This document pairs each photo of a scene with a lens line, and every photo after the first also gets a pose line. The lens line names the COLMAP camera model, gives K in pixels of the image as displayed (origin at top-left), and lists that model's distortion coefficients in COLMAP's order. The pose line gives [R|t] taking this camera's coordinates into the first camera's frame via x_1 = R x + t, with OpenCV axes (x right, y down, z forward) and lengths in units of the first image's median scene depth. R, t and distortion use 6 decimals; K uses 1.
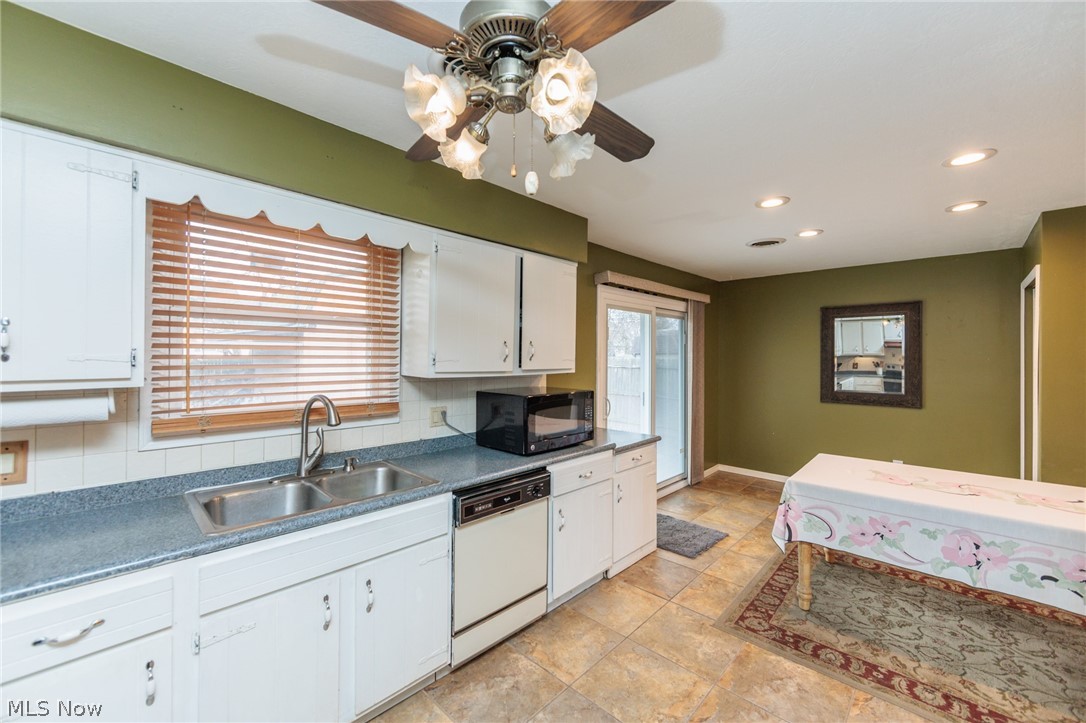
lens RADIAL K [[428.0, 0, 544.8], [0, 428.0, 356.2], [0, 0, 1]] dist [-0.004685, -0.000166]
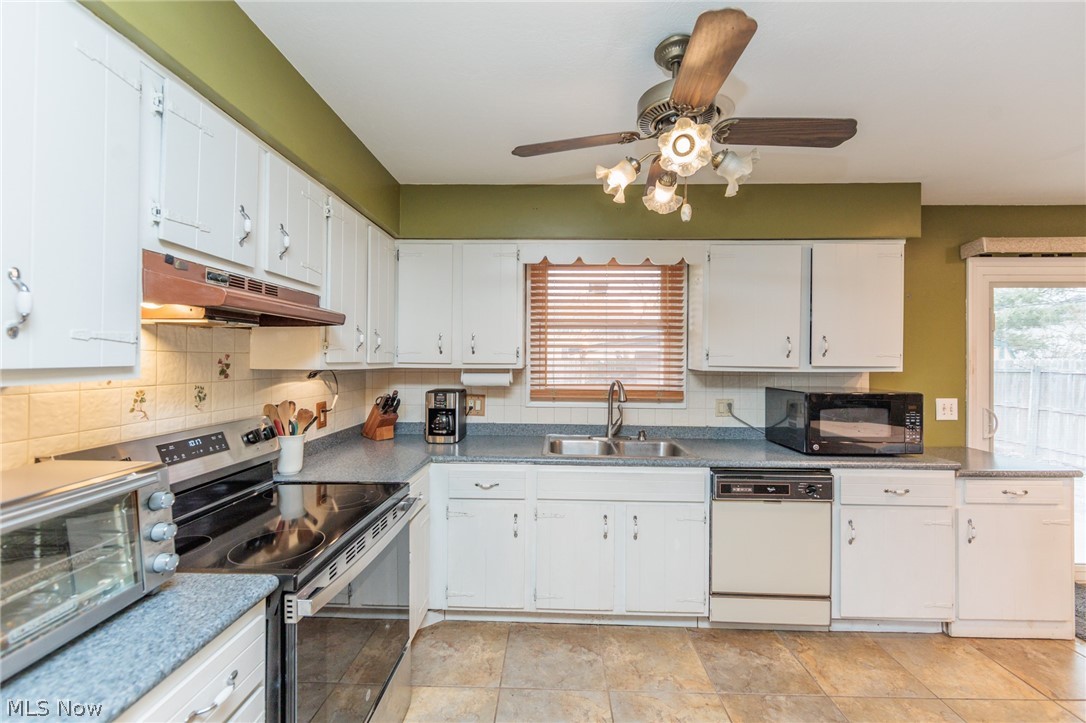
lens RADIAL K [[427.8, 0, 546.4], [0, 427.8, 358.0], [0, 0, 1]] dist [-0.005349, 0.000004]
pose [[0.675073, -0.003526, -0.737742, 0.297615], [-0.001534, 0.999980, -0.006183, 0.024346], [0.737749, 0.005306, 0.675054, -0.093025]]
